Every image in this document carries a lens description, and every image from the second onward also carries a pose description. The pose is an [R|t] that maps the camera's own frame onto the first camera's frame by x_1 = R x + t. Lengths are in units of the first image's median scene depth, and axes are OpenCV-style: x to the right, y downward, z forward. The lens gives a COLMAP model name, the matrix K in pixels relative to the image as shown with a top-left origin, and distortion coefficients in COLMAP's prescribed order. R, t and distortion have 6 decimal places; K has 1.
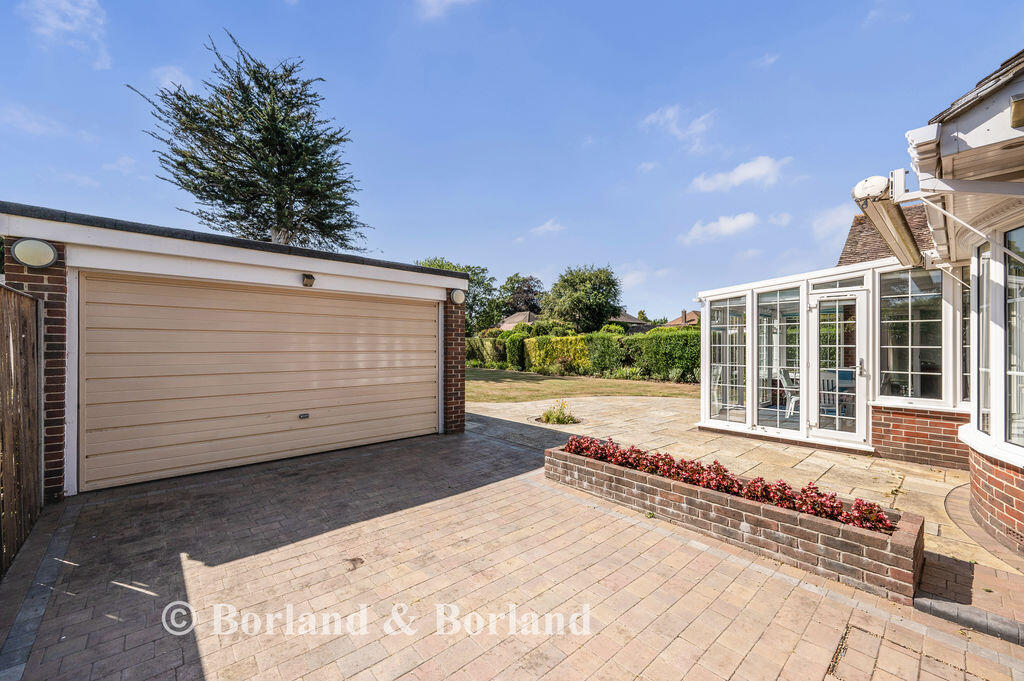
lens RADIAL K [[409.6, 0, 512.0], [0, 409.6, 340.5], [0, 0, 1]] dist [0.000668, 0.000077]
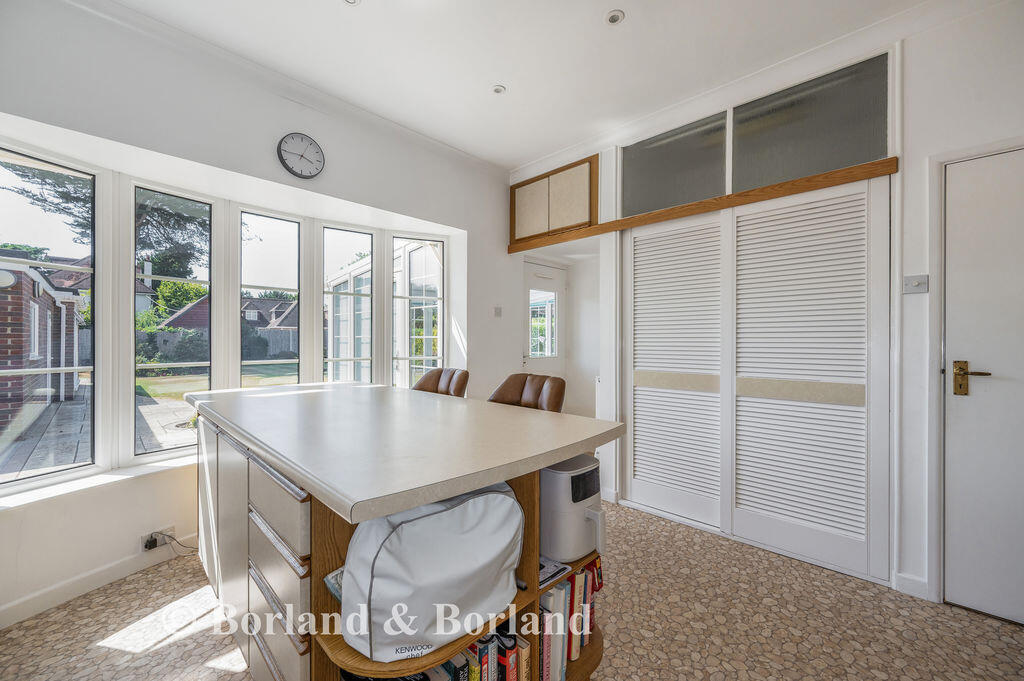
lens RADIAL K [[409.6, 0, 512.0], [0, 409.6, 340.5], [0, 0, 1]] dist [0.000668, 0.000077]
pose [[0.997527, 0.001640, 0.070262, 1.033785], [-0.002527, 0.999918, 0.012549, 0.006218], [-0.070236, -0.012696, 0.997450, 0.071836]]
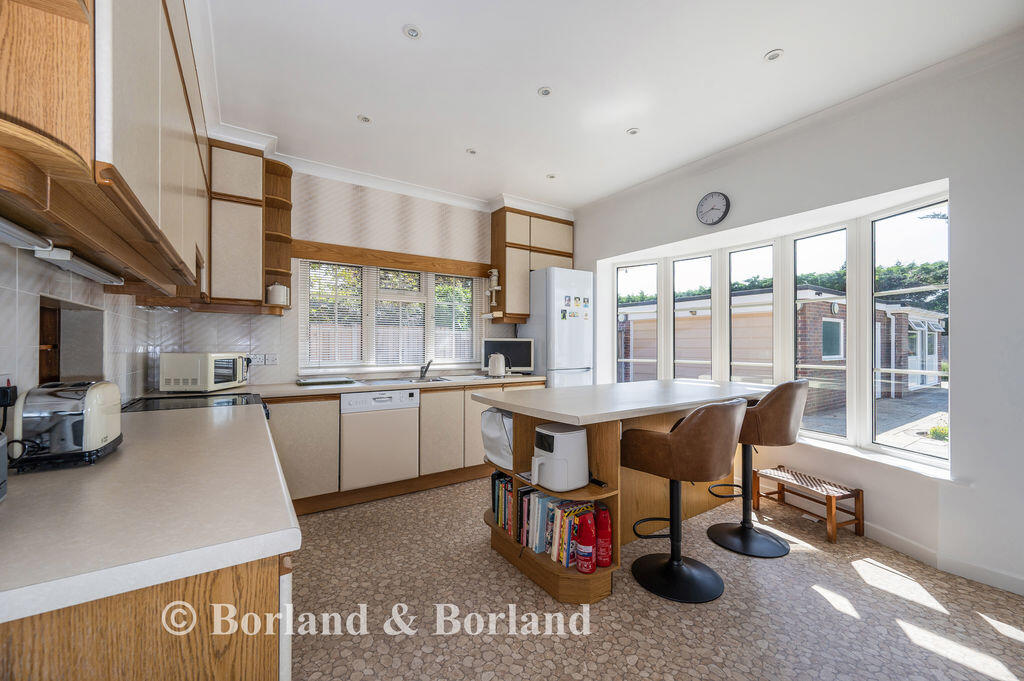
lens RADIAL K [[409.6, 0, 512.0], [0, 409.6, 340.5], [0, 0, 1]] dist [0.000668, 0.000077]
pose [[-0.158991, -0.010408, -0.987225, 1.375983], [0.014585, 0.999811, -0.012890, 0.008229], [0.987172, -0.016448, -0.158809, 0.324996]]
